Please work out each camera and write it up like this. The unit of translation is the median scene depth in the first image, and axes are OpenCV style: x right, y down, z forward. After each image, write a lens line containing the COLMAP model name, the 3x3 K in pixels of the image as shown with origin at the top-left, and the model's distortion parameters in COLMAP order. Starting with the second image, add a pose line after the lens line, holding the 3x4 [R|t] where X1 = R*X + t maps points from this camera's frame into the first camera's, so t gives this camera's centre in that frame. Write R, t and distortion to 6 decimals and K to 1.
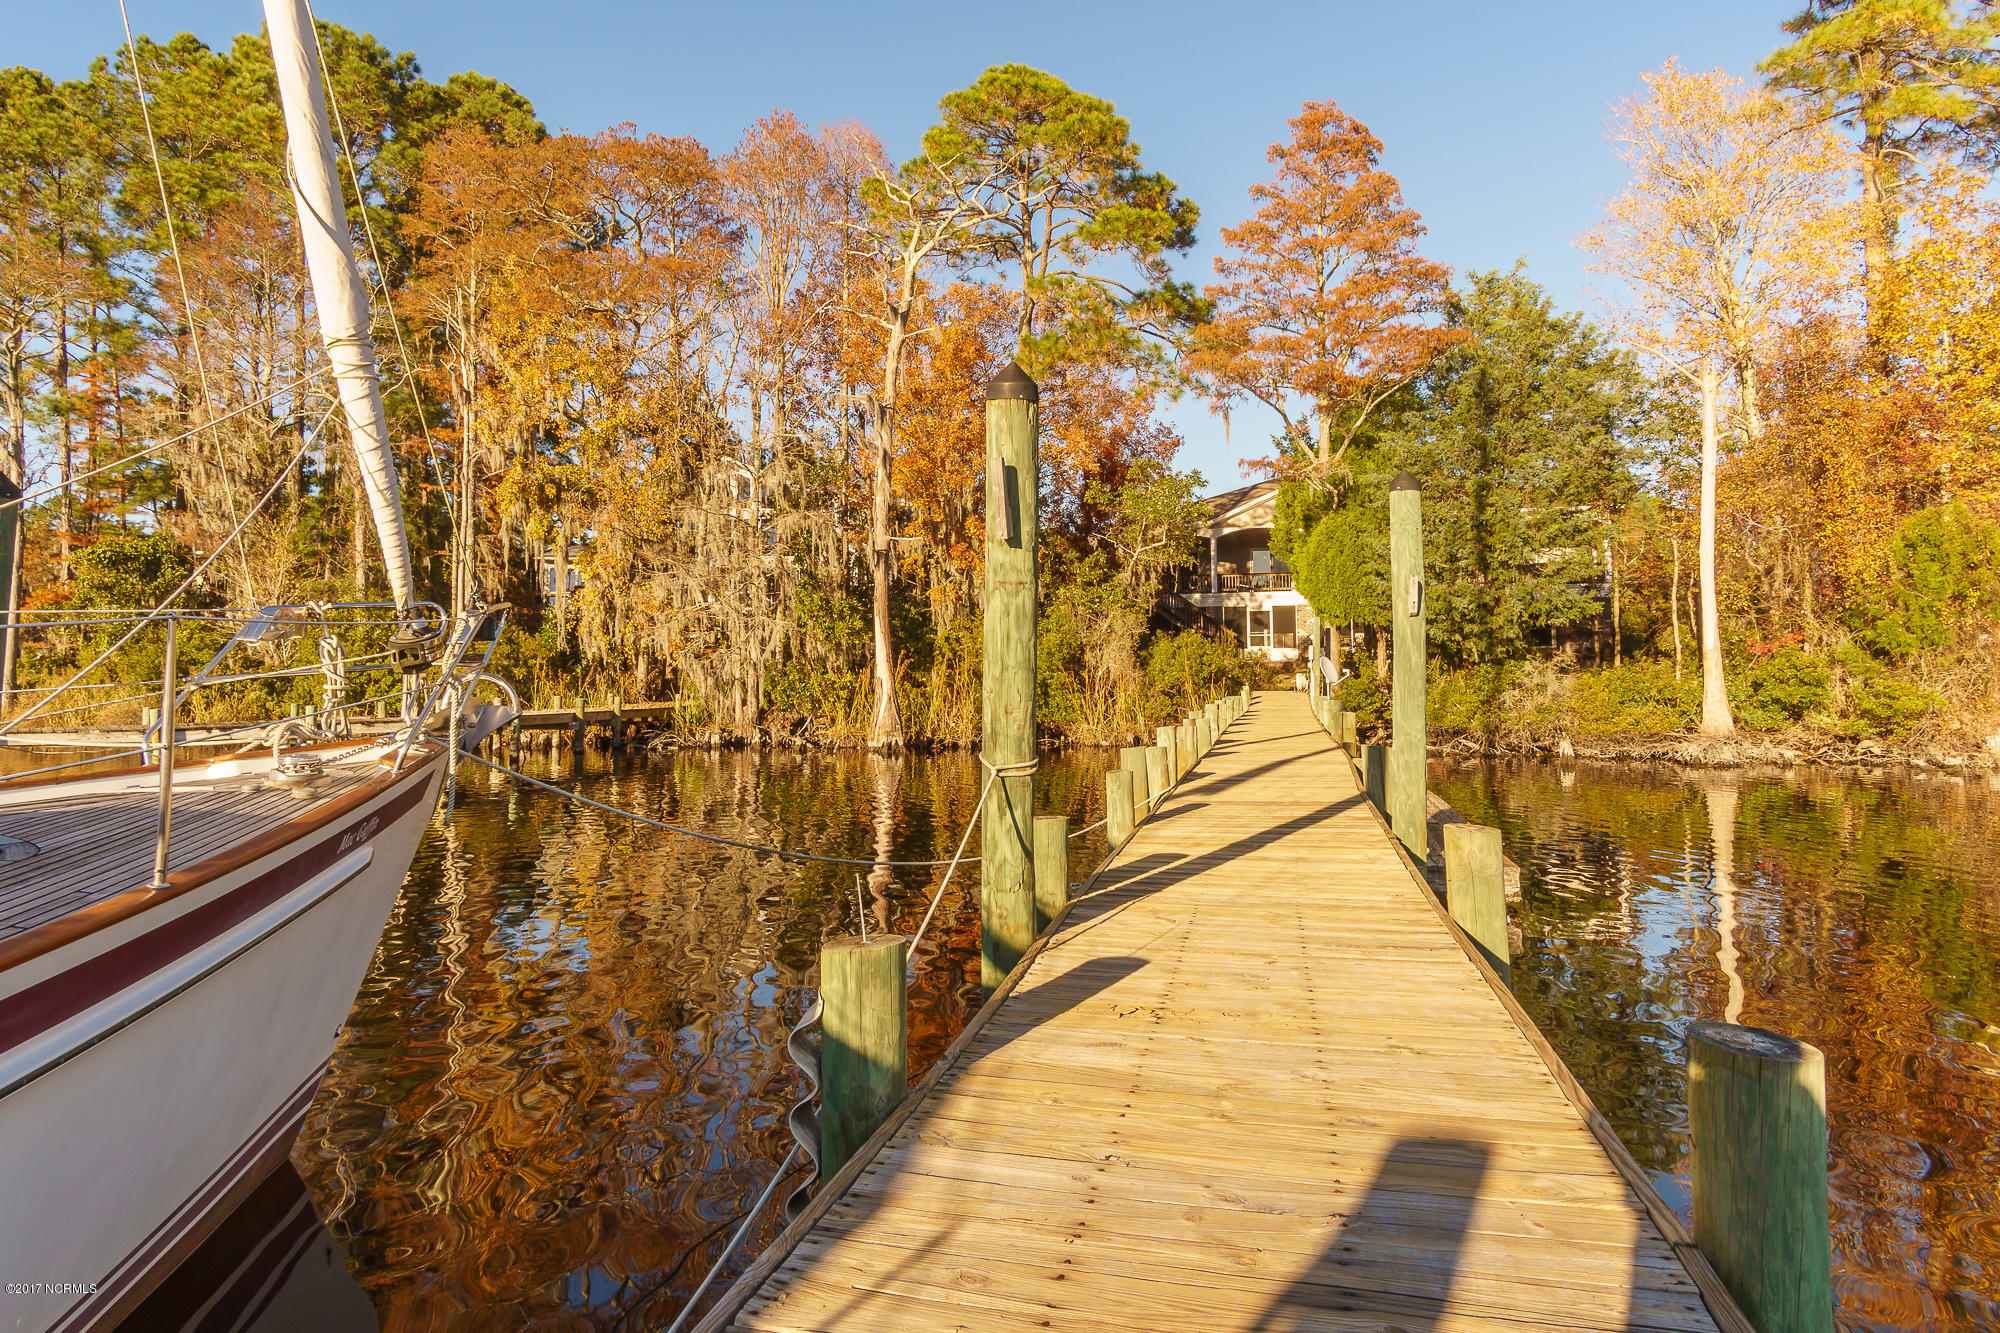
lens RADIAL K [[1113.6, 0, 961.2], [0, 1113.6, 594.2], [0, 0, 1]] dist [0.004183, 0.002694]
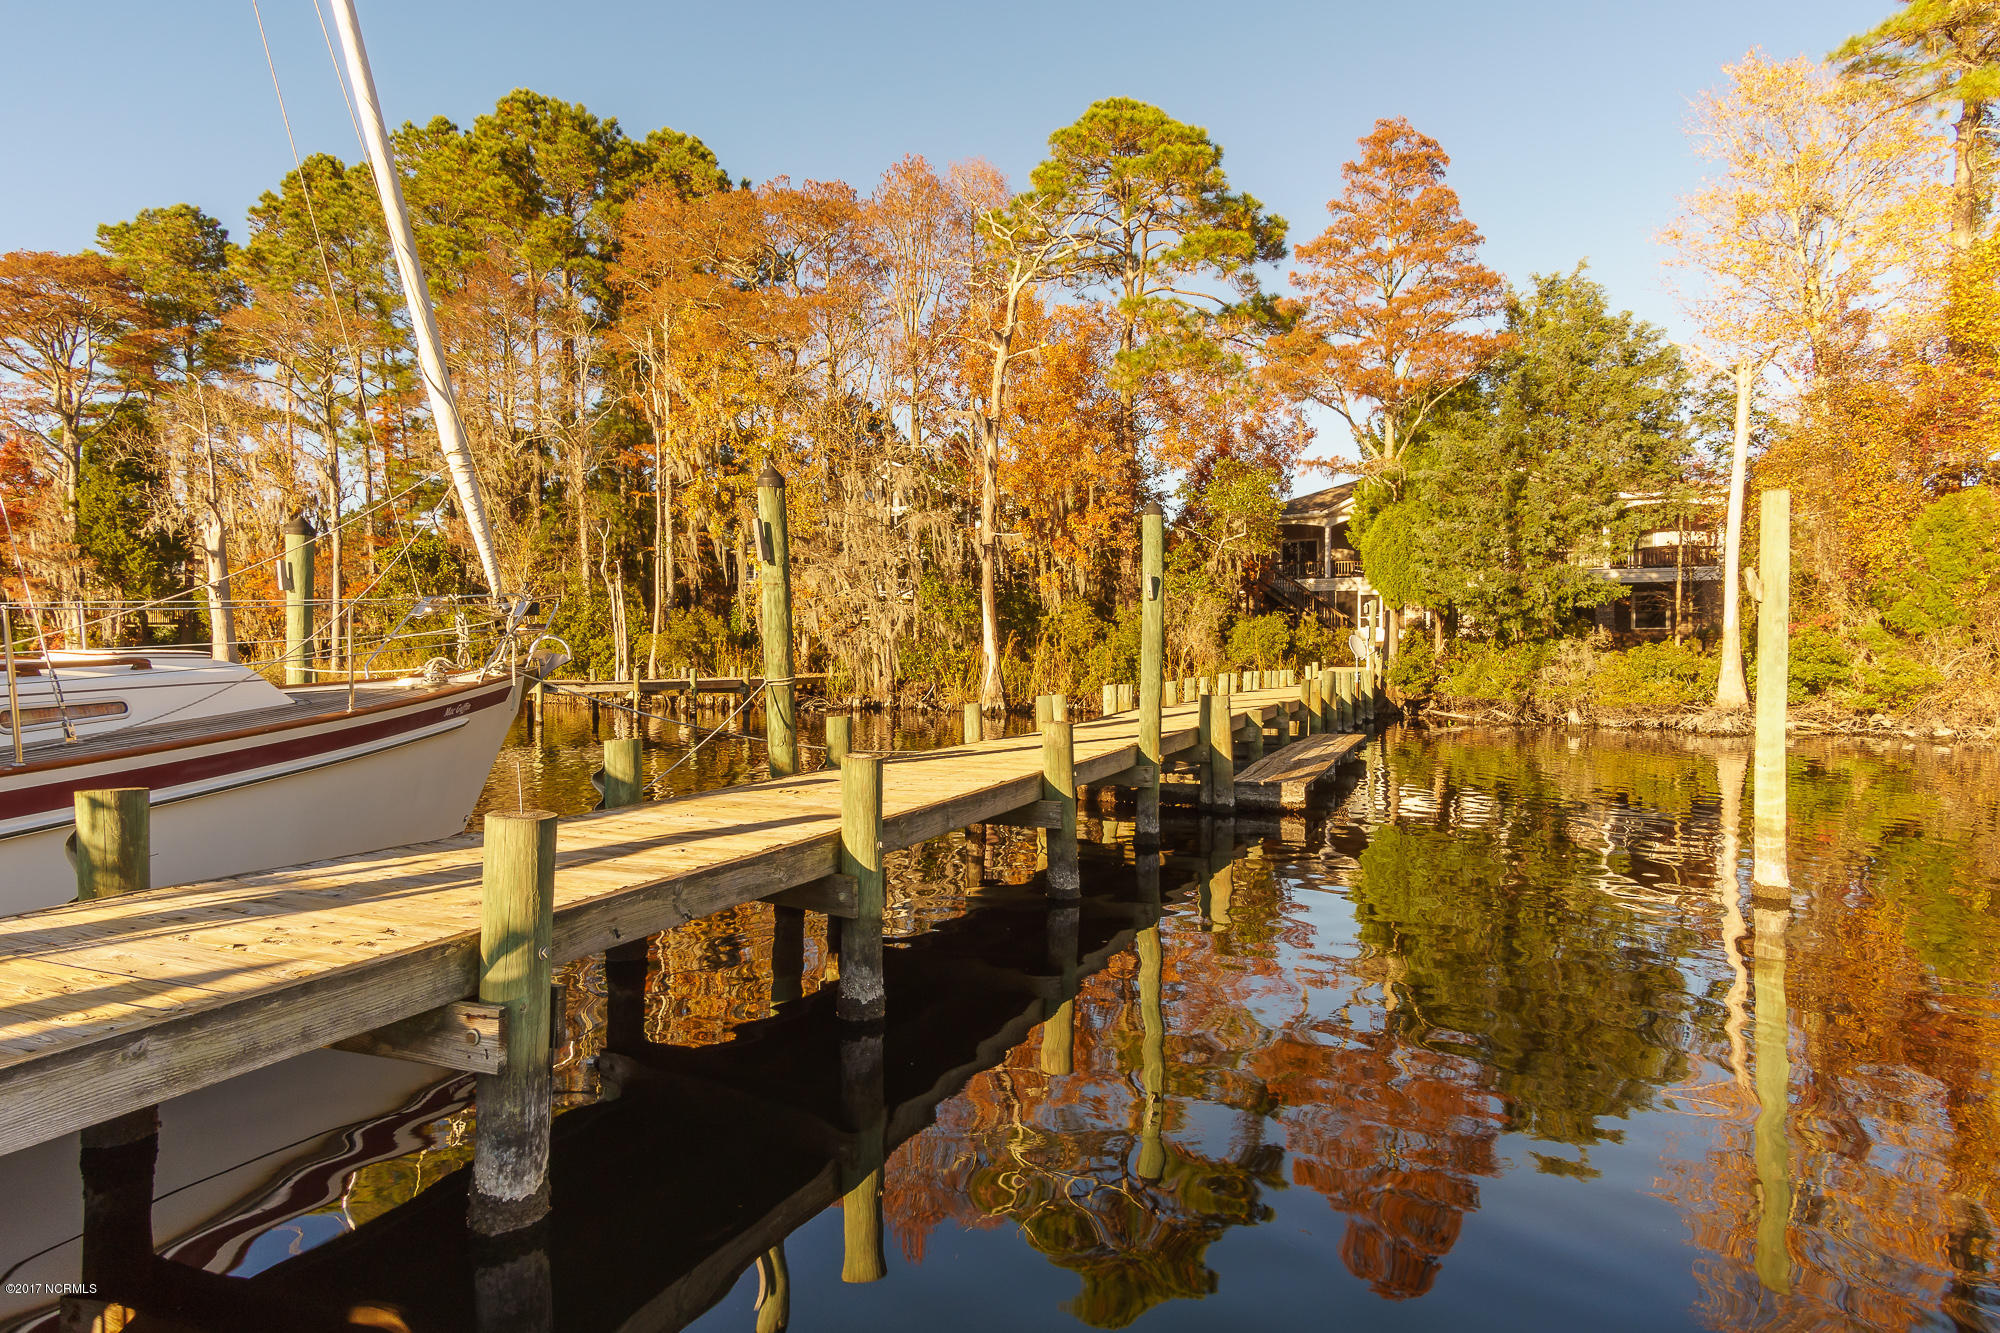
lens RADIAL K [[1079.1, 0, 1000.0], [0, 1079.1, 666.5], [0, 0, 1]] dist [0.003790, 0.000886]
pose [[0.987148, 0.006667, -0.159669, 0.112777], [0.006292, 0.996734, 0.080515, -0.002537], [0.159684, -0.080484, 0.983882, -0.117077]]
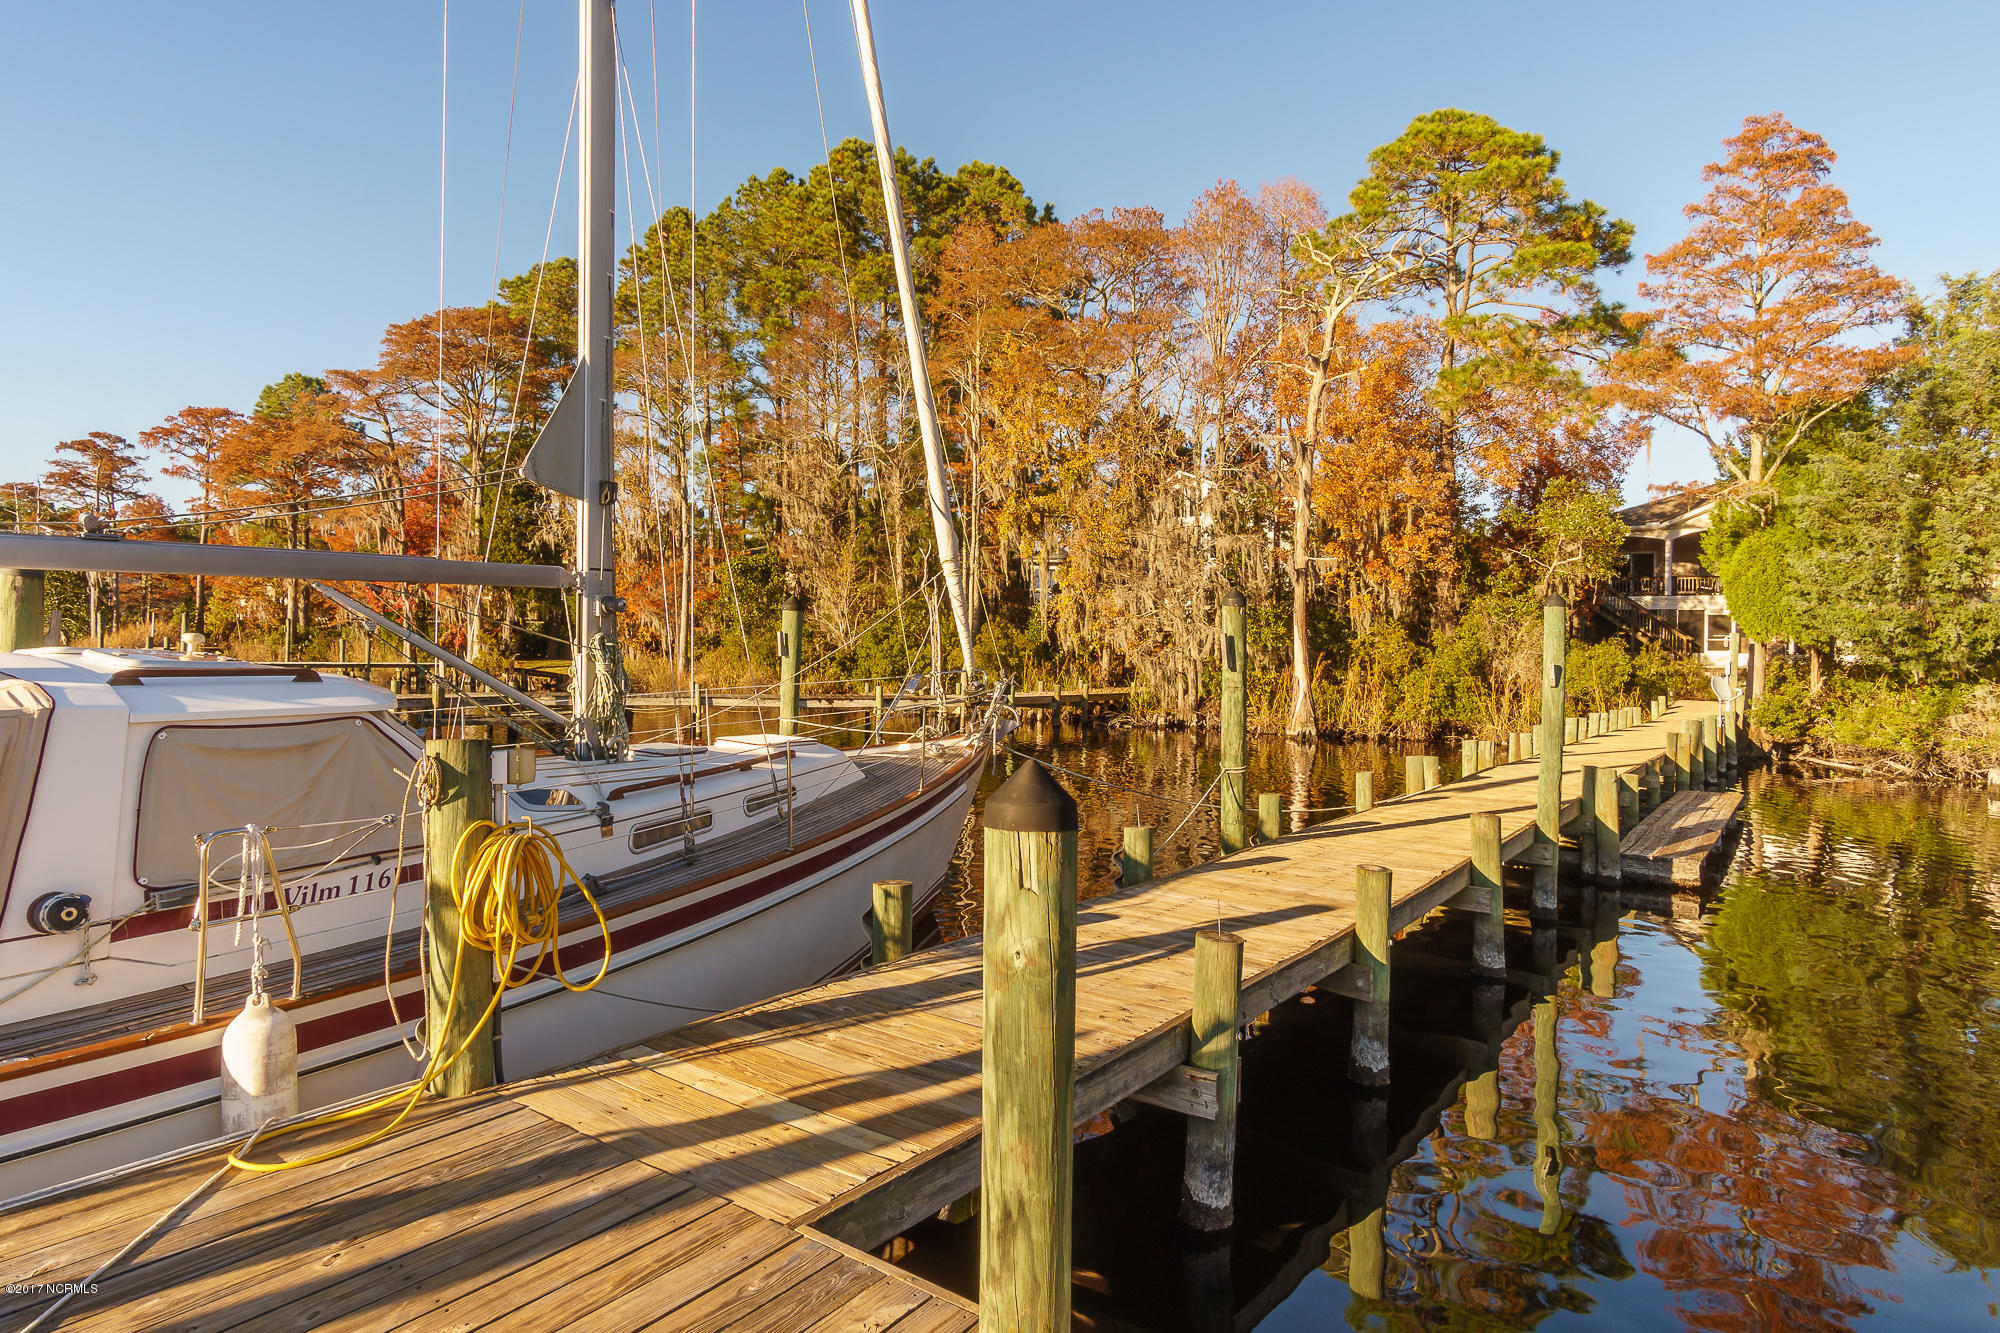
lens RADIAL K [[1115.7, 0, 1001.3], [0, 1115.7, 631.5], [0, 0, 1]] dist [0.005072, 0.001616]
pose [[0.927232, 0.020879, -0.373905, 0.070146], [0.001429, 0.998240, 0.059286, -0.039857], [0.374485, -0.055506, 0.925570, -0.191592]]
